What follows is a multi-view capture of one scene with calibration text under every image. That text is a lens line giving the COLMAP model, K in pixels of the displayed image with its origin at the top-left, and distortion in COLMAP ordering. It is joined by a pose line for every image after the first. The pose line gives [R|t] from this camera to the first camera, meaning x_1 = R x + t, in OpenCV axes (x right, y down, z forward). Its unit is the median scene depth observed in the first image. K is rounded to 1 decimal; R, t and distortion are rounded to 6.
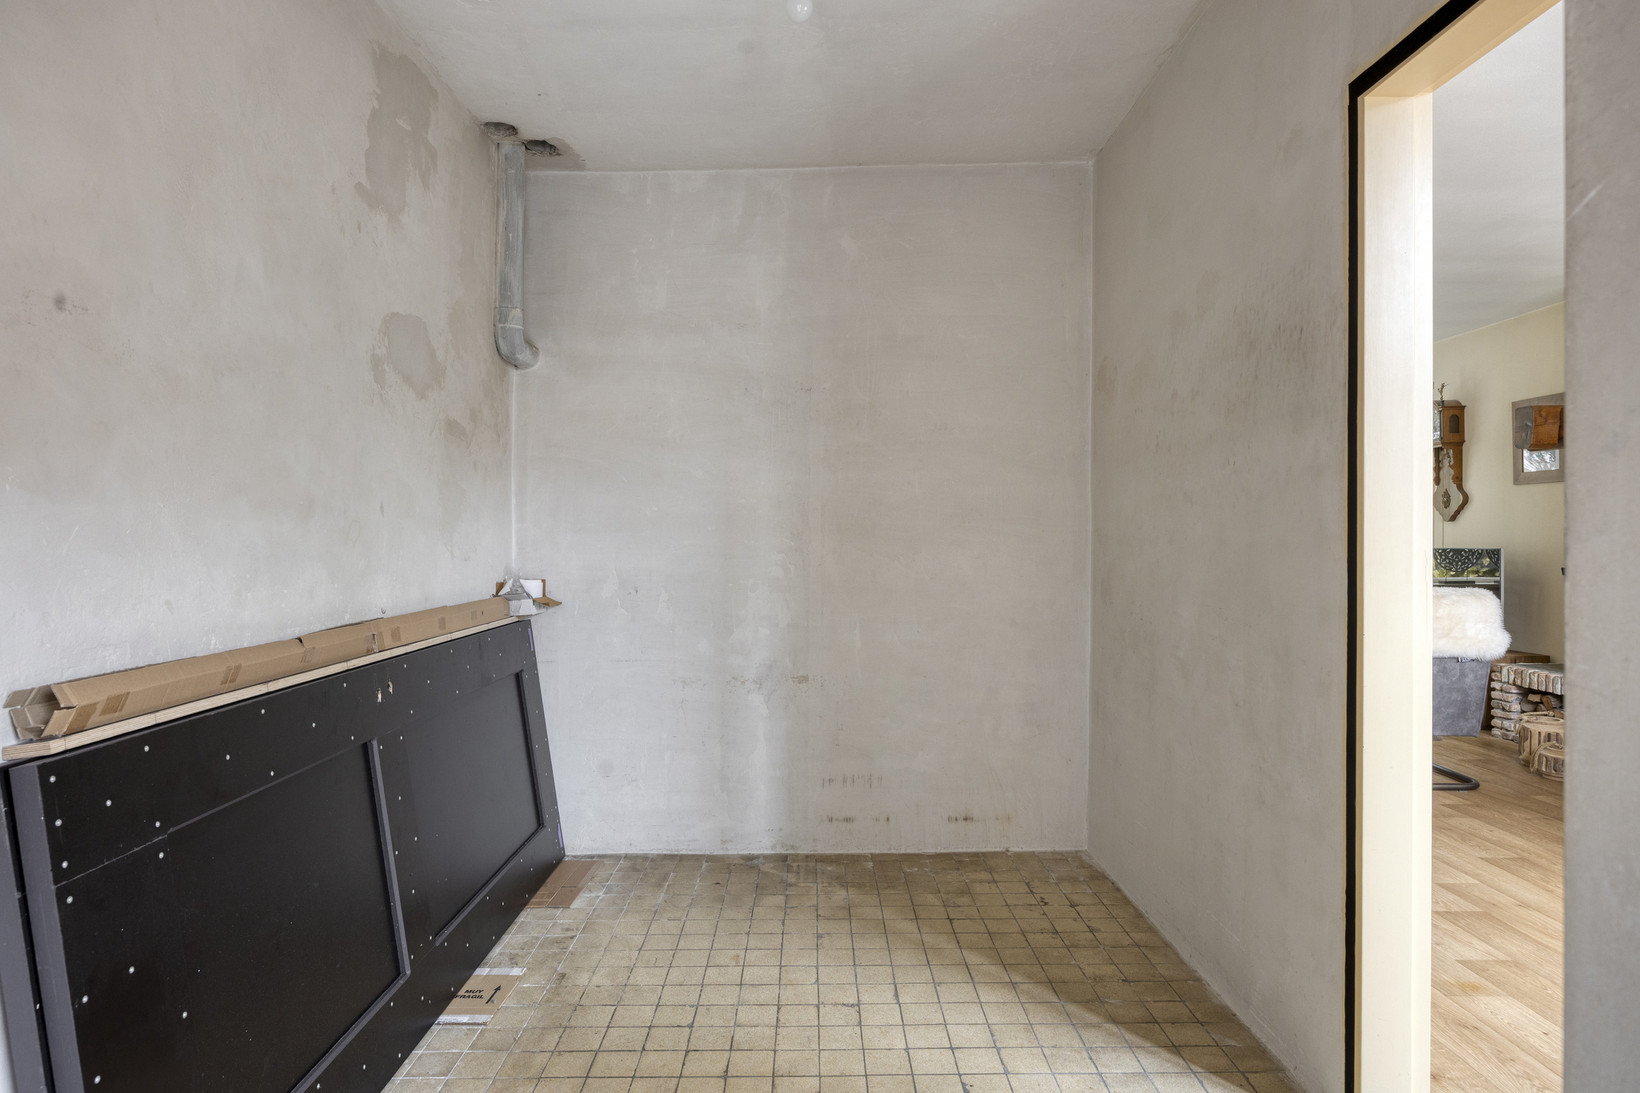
lens RADIAL K [[883.3, 0, 829.2], [0, 883.3, 535.9], [0, 0, 1]] dist [-0.006851, -0.000947]
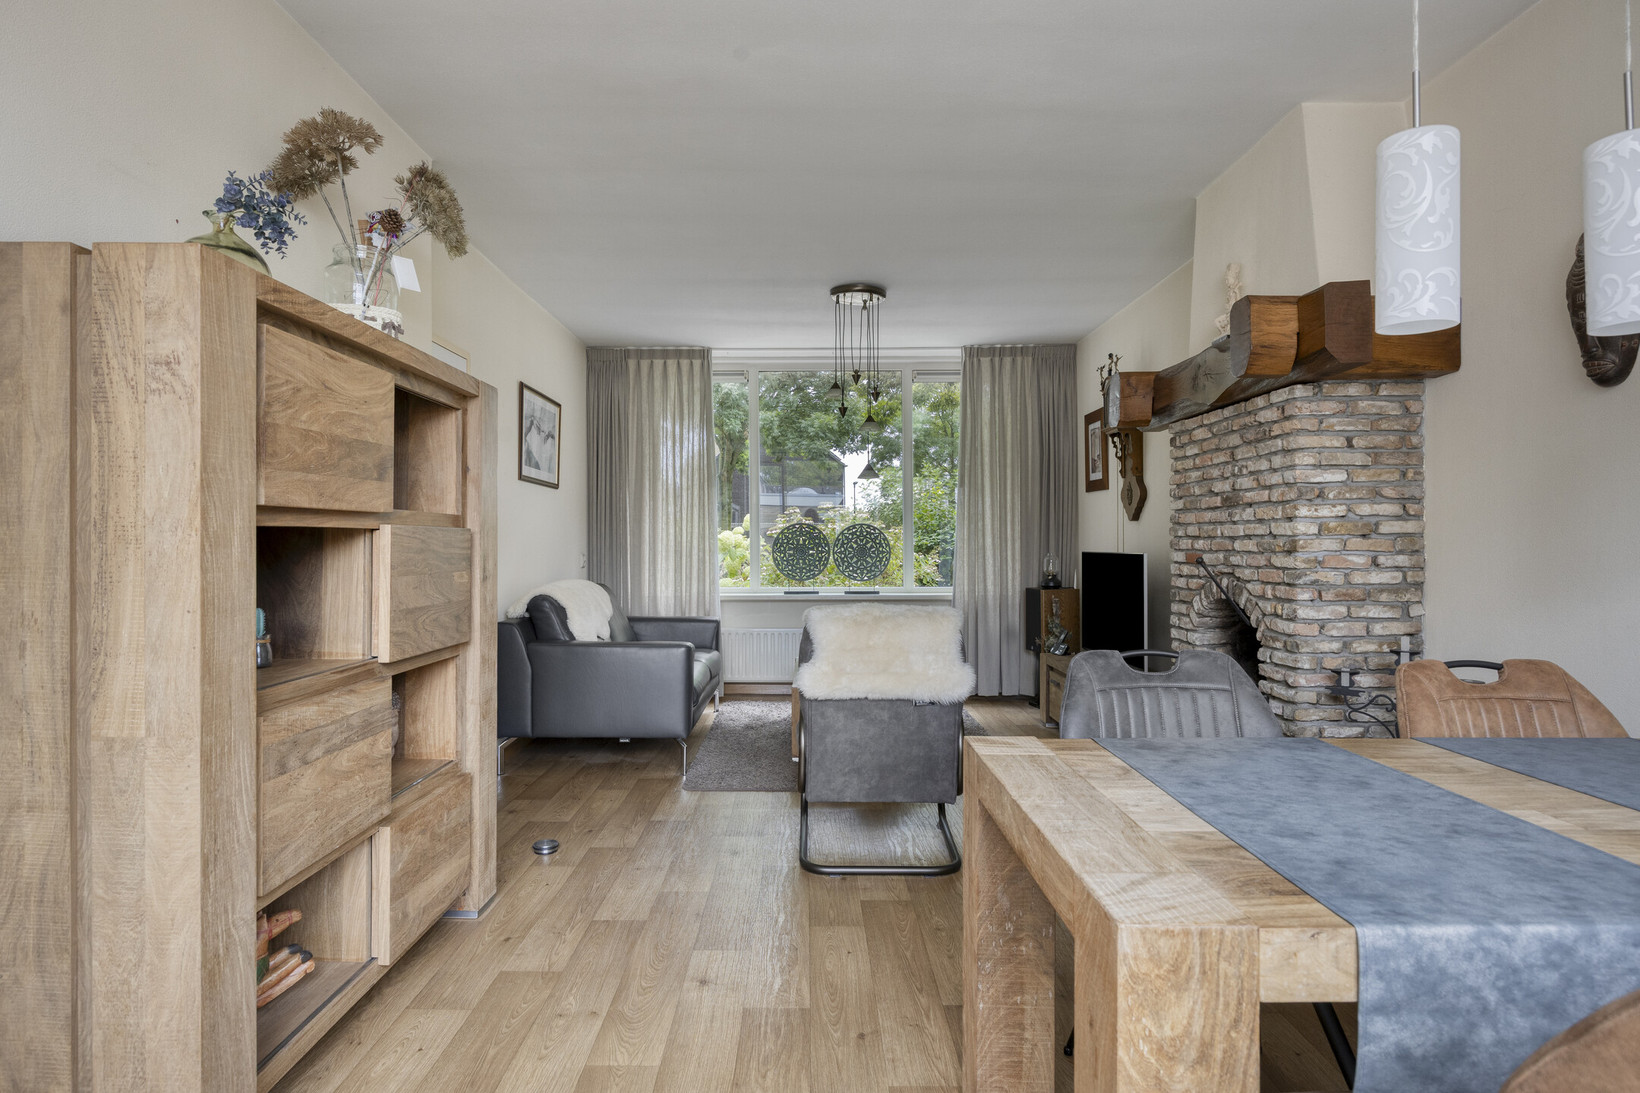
lens RADIAL K [[883.3, 0, 840.2], [0, 883.3, 540.0], [0, 0, 1]] dist [-0.006851, -0.000947]
pose [[0.999827, 0.000899, 0.018588, 0.504582], [-0.000905, 1.000000, 0.000314, 0.002386], [-0.018588, -0.000331, 0.999827, 0.200994]]
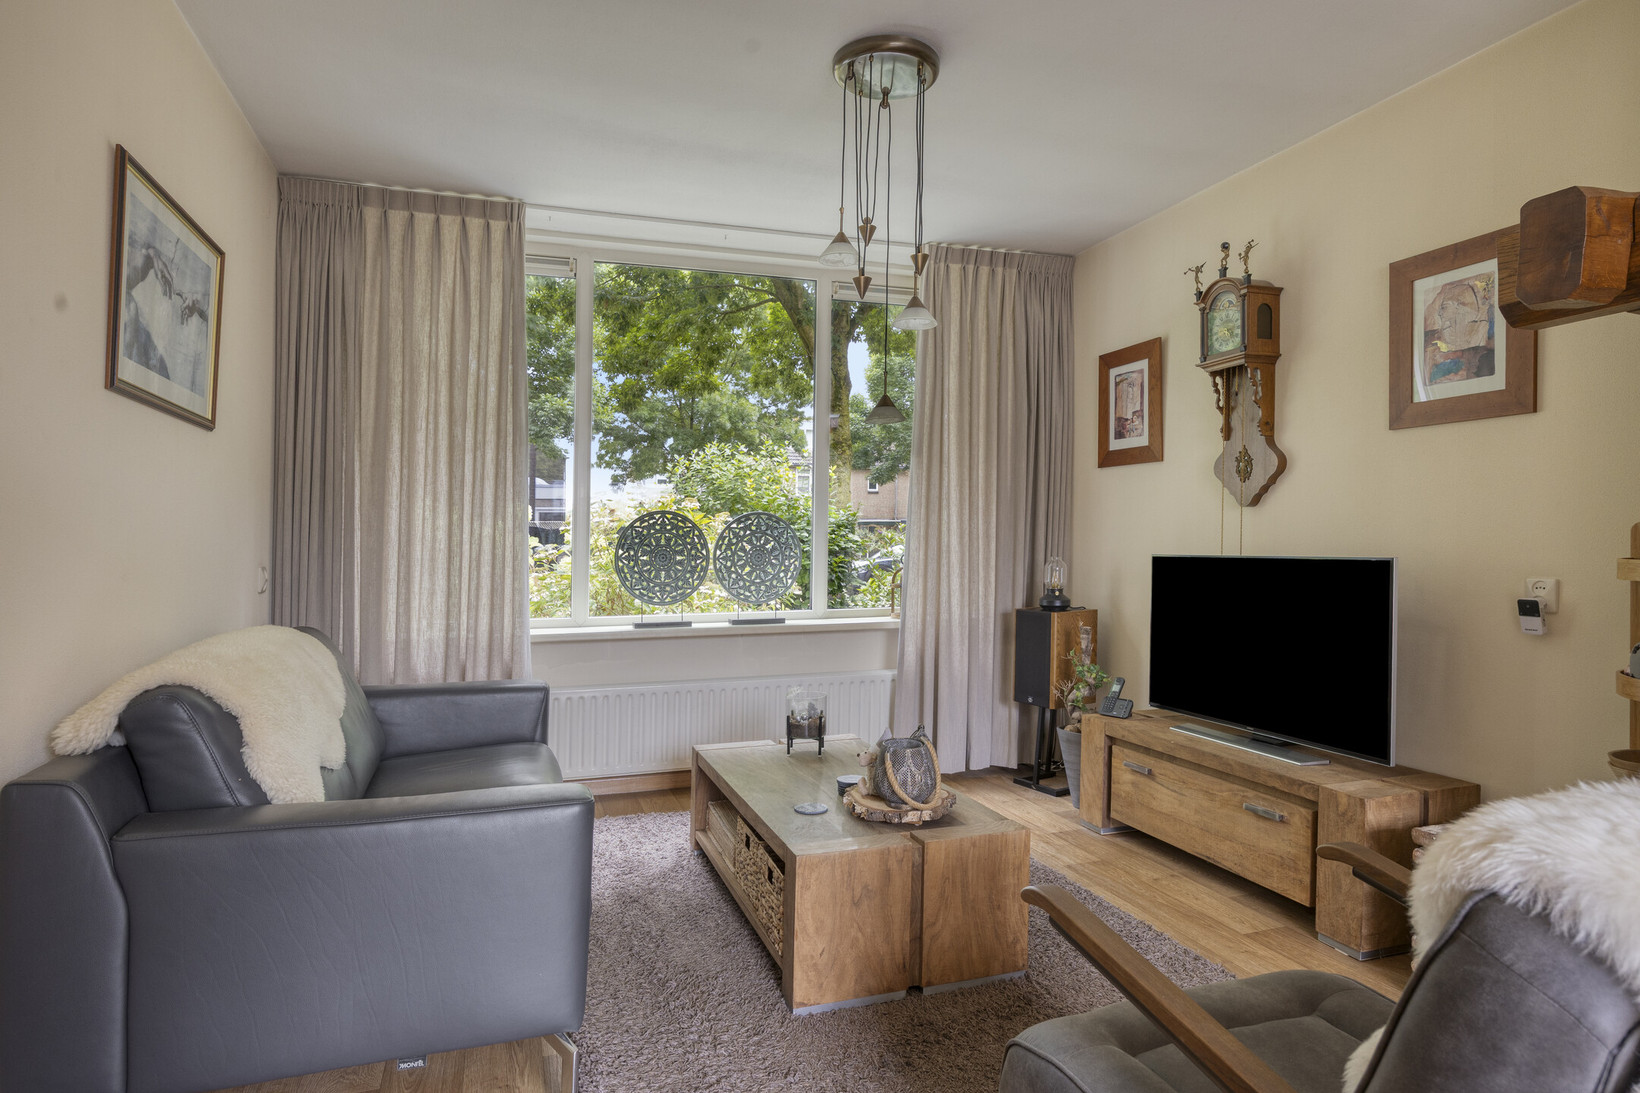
lens RADIAL K [[883.3, 0, 808.5], [0, 883.3, 506.2], [0, 0, 1]] dist [-0.006851, -0.000947]
pose [[0.948597, 0.008736, 0.316365, 0.342123], [0.003288, 0.999293, -0.037453, 0.003419], [-0.316469, 0.036568, 0.947898, 0.708577]]
